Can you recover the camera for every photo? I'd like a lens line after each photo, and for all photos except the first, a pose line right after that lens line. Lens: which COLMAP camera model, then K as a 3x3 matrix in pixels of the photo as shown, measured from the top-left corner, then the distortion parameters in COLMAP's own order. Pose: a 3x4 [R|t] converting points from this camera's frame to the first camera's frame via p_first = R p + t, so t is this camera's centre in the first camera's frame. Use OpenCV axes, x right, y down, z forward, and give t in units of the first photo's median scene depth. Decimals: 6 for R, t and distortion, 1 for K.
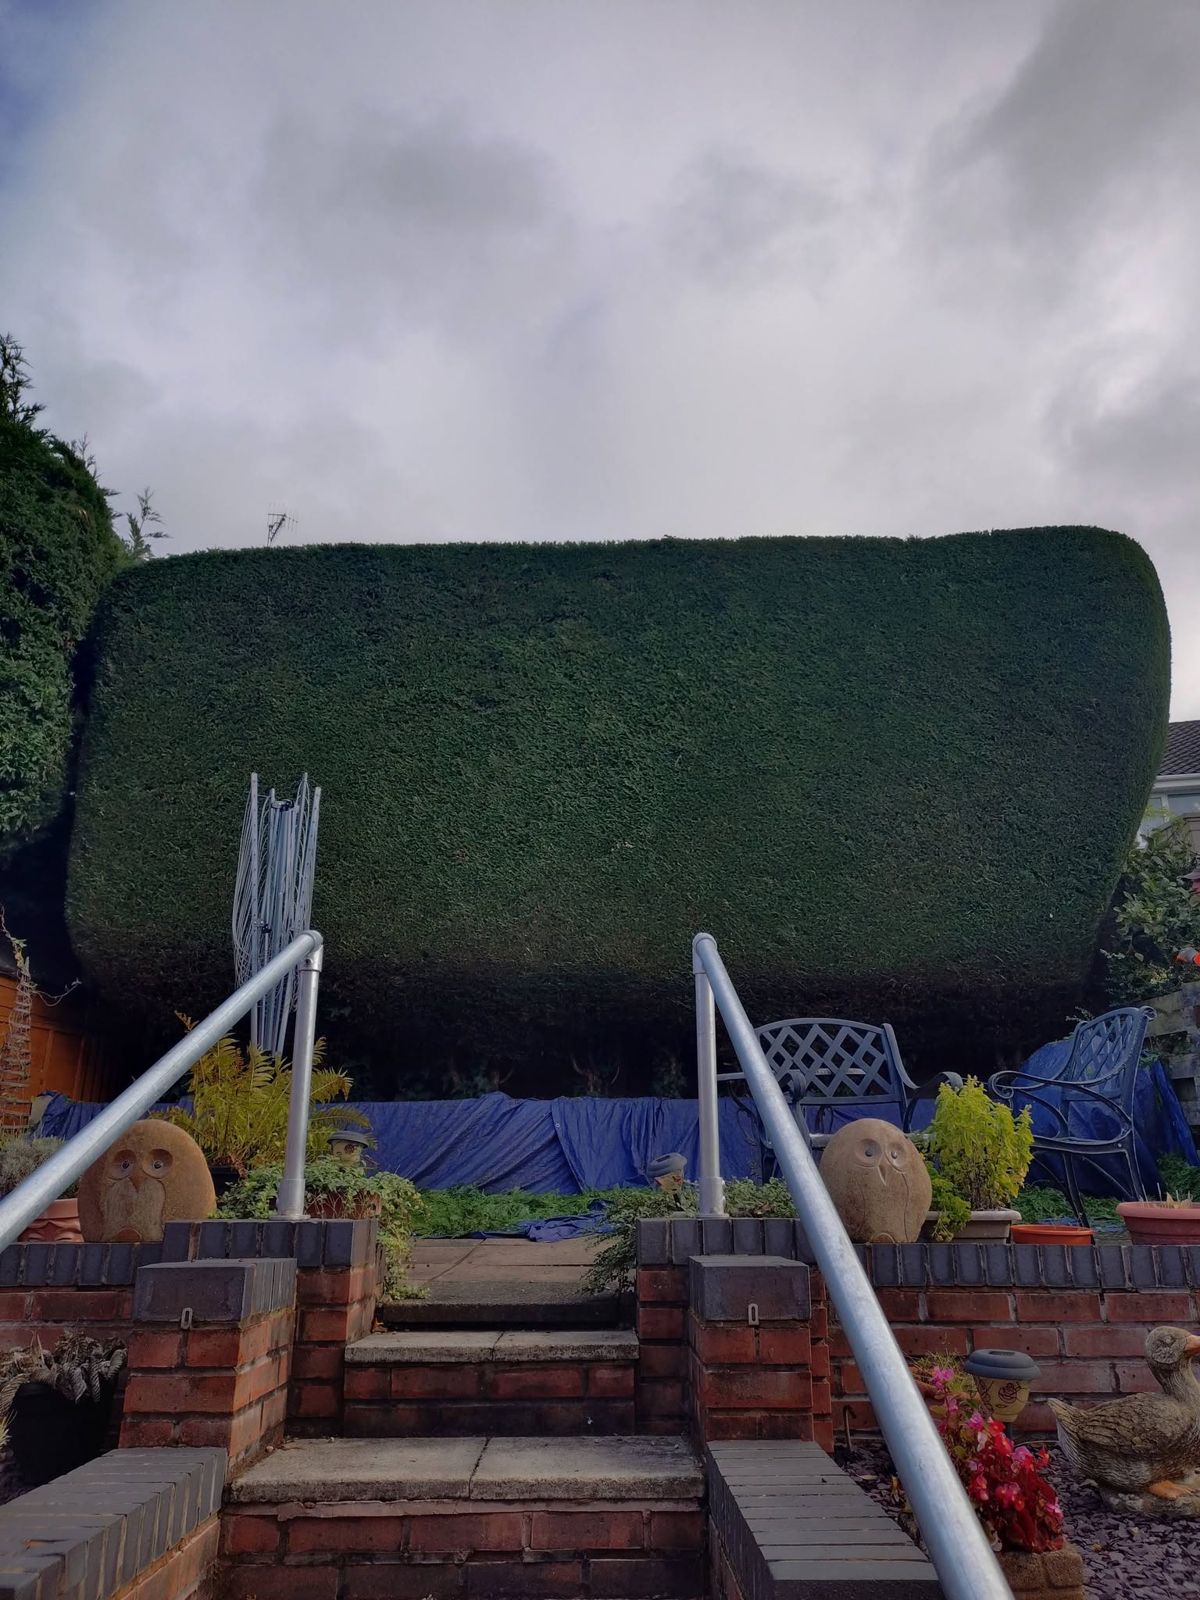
lens RADIAL K [[1188.4, 0, 600.0], [0, 1188.4, 800.0], [0, 0, 1]] dist [0.074687, -0.086811]
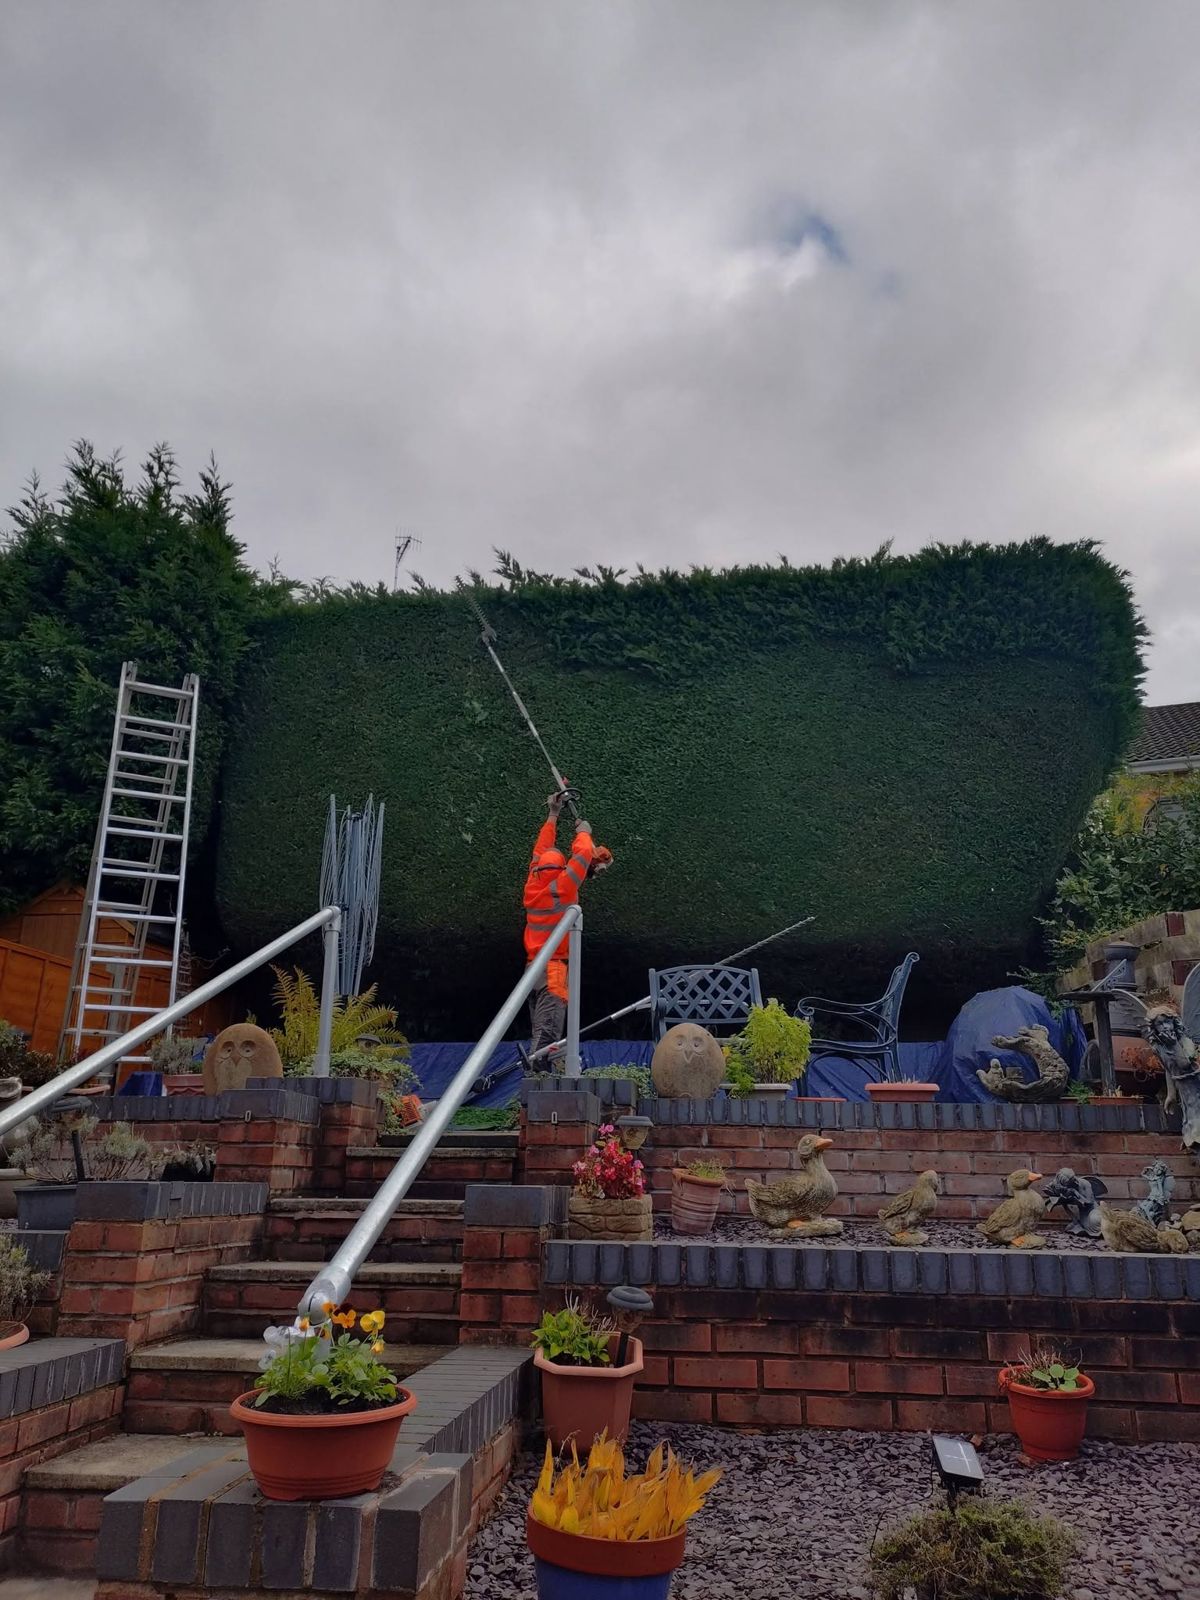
lens RADIAL K [[1262.8, 0, 600.0], [0, 1262.8, 800.0], [0, 0, 1]] dist [0.108683, -0.107834]
pose [[0.988127, -0.024972, -0.151598, 0.294718], [0.027937, 0.999457, 0.017460, -0.041869], [0.151080, -0.021488, 0.988288, -0.496971]]
